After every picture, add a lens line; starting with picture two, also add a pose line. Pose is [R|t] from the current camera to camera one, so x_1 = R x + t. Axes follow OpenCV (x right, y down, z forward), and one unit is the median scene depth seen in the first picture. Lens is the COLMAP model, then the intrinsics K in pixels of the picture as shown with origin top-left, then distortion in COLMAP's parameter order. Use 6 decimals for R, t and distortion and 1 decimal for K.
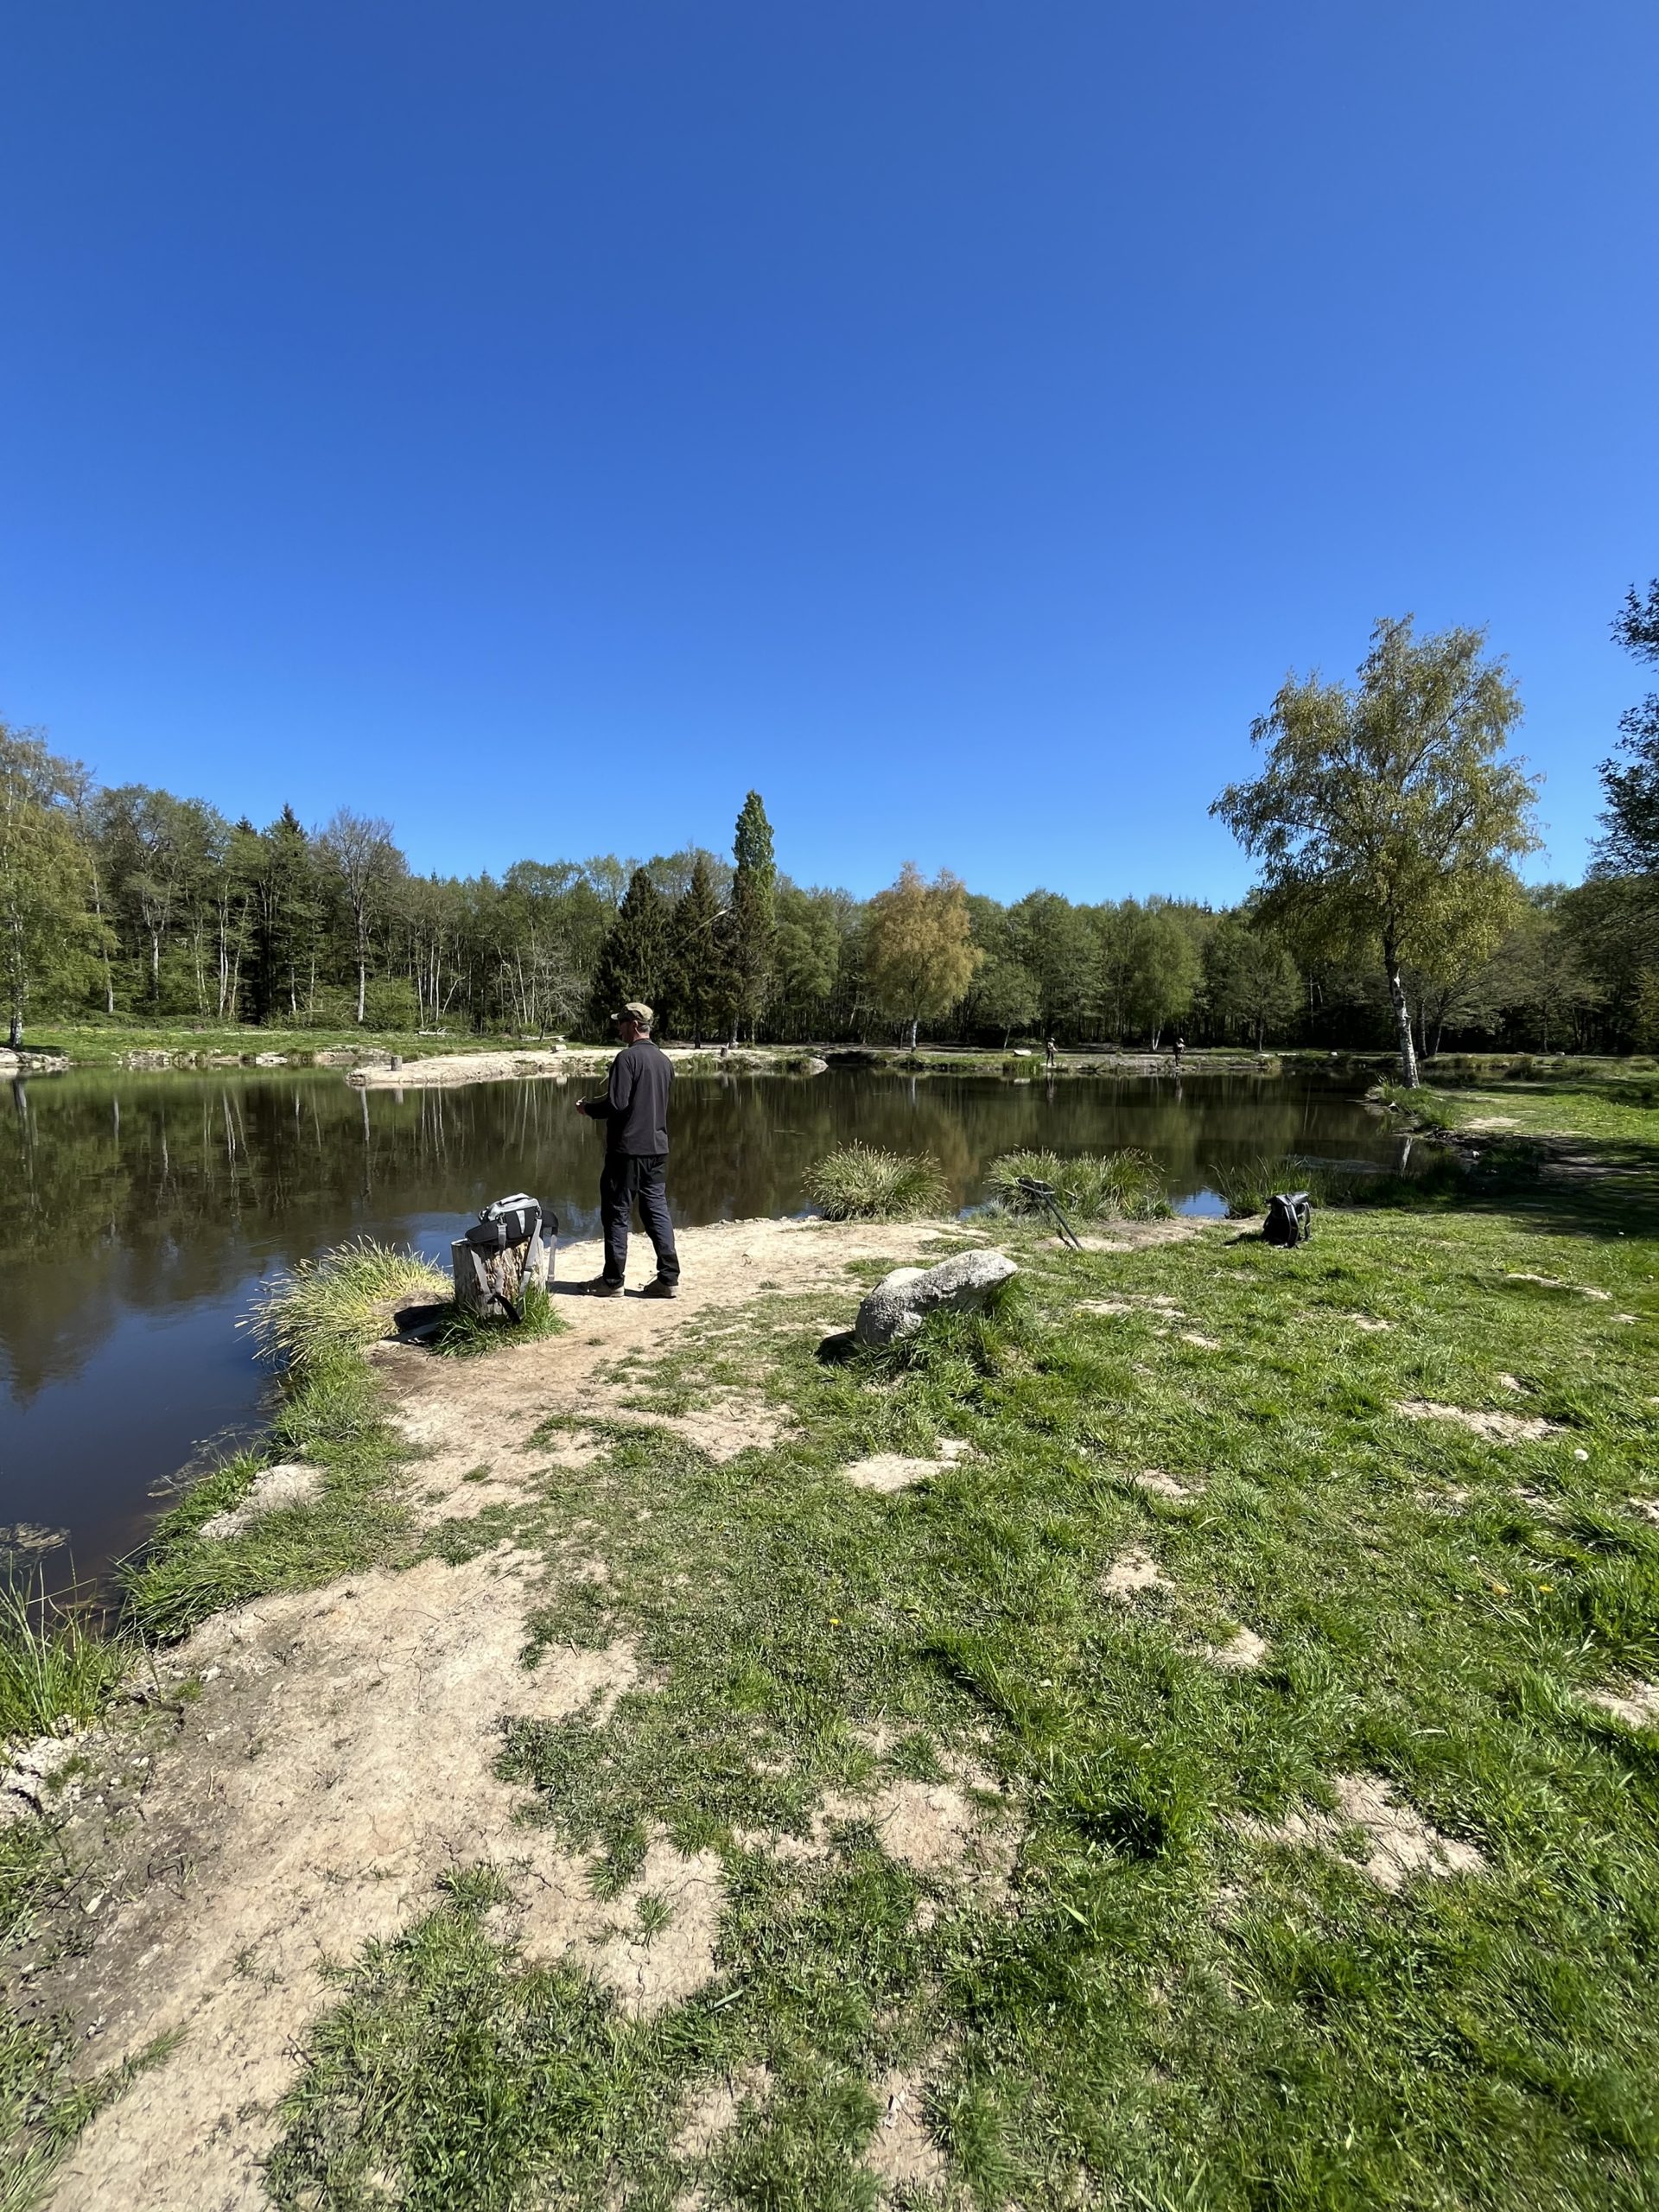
lens RADIAL K [[882.2, 0, 829.5], [0, 882.2, 1106.0], [0, 0, 1]] dist [-0.001901, -0.000238]
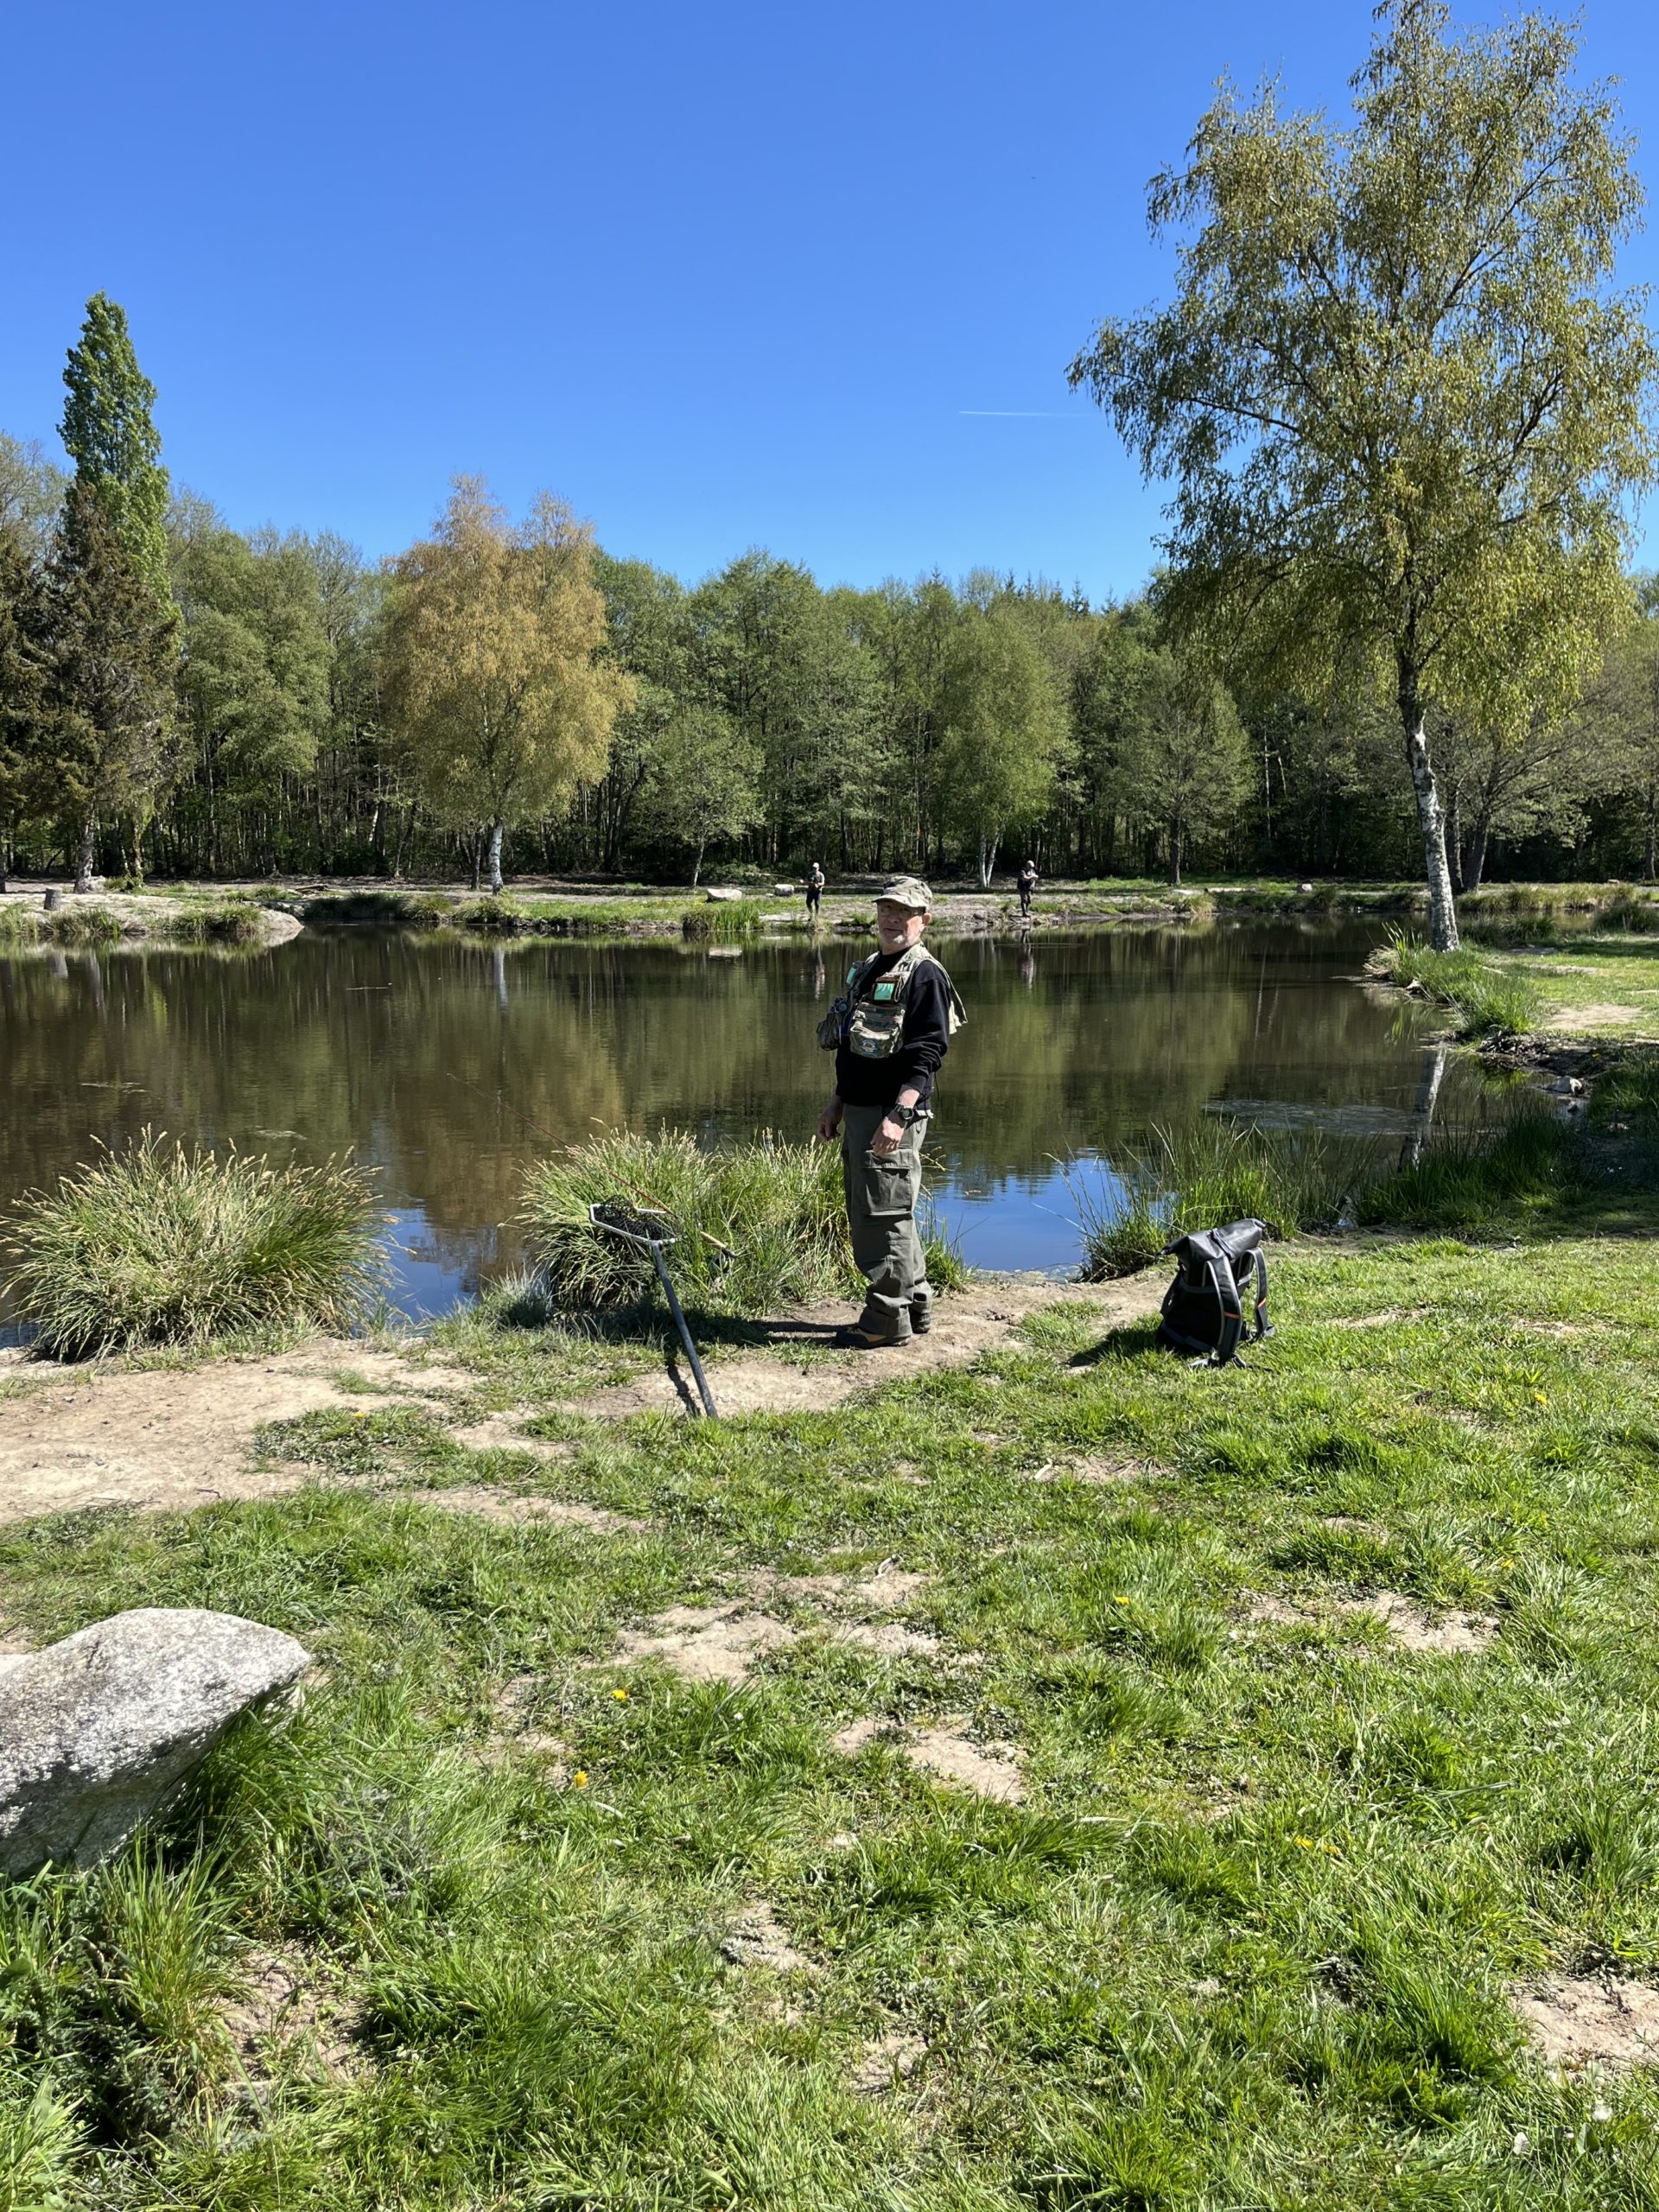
lens RADIAL K [[1662.6, 0, 829.5], [0, 1662.6, 1106.0], [0, 0, 1]] dist [0.042708, -0.035726]
pose [[0.970209, -0.043142, 0.238397, 0.054037], [0.027903, 0.997367, 0.066930, -0.003858], [-0.240657, -0.058284, 0.968859, 0.098302]]
